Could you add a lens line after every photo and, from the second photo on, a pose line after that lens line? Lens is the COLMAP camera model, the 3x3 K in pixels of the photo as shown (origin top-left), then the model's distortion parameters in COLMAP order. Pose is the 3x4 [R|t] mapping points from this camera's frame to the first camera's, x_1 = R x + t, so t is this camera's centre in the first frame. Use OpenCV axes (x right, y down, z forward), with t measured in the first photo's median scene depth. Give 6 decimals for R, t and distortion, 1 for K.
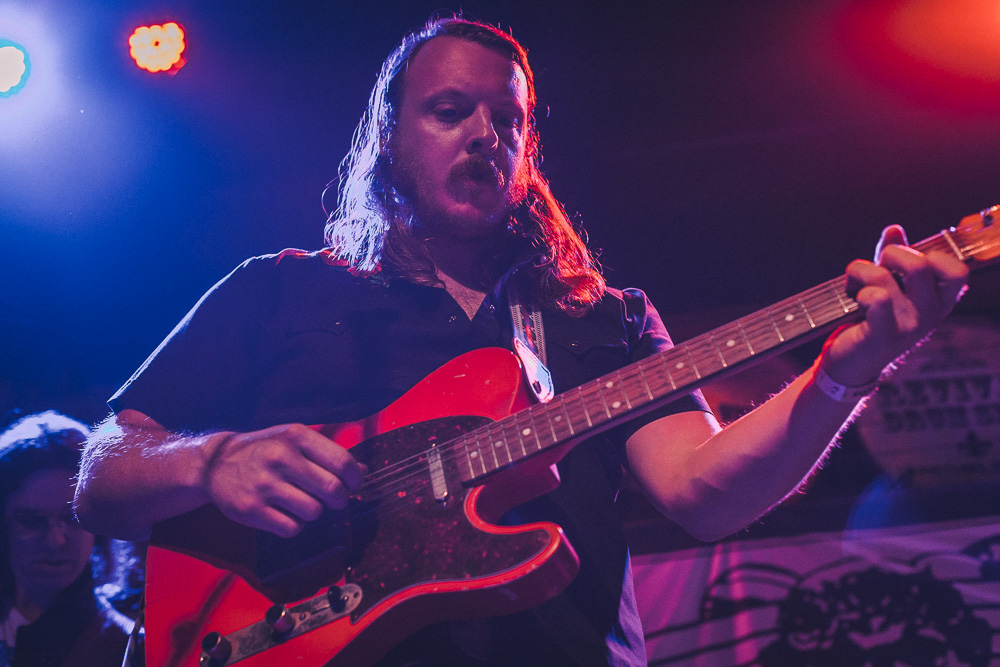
lens RADIAL K [[1421.6, 0, 503.8], [0, 1421.6, 323.7], [0, 0, 1]] dist [-0.010789, -0.031598]
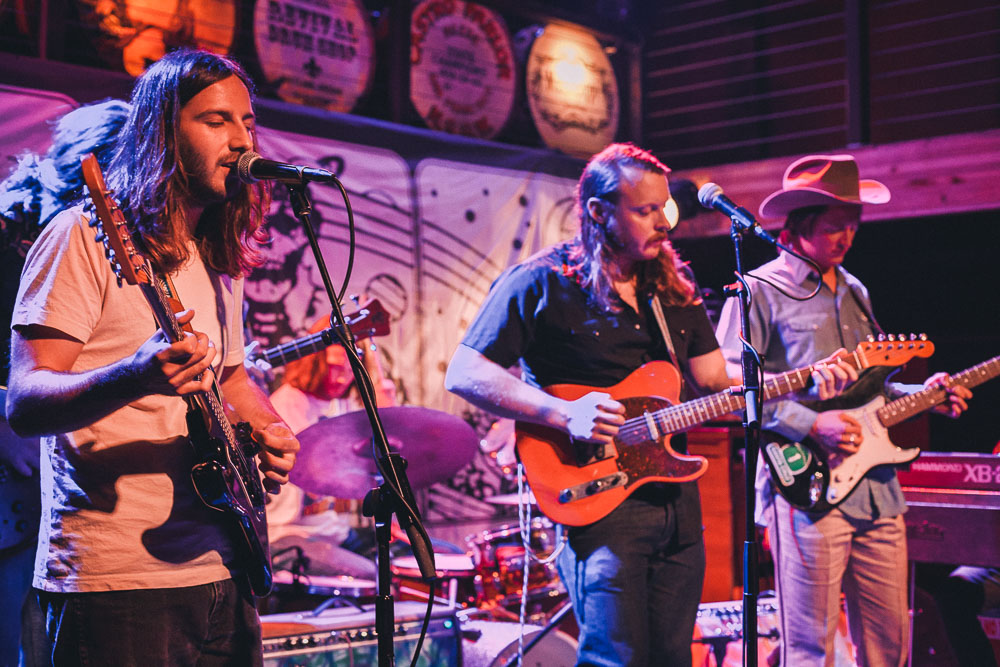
lens RADIAL K [[1421.6, 0, 503.8], [0, 1421.6, 323.7], [0, 0, 1]] dist [-0.010789, -0.031598]
pose [[0.593644, 0.105337, 0.797804, -0.755226], [-0.497703, 0.827104, 0.261134, -0.193058], [-0.632359, -0.552090, 0.543432, -0.047179]]
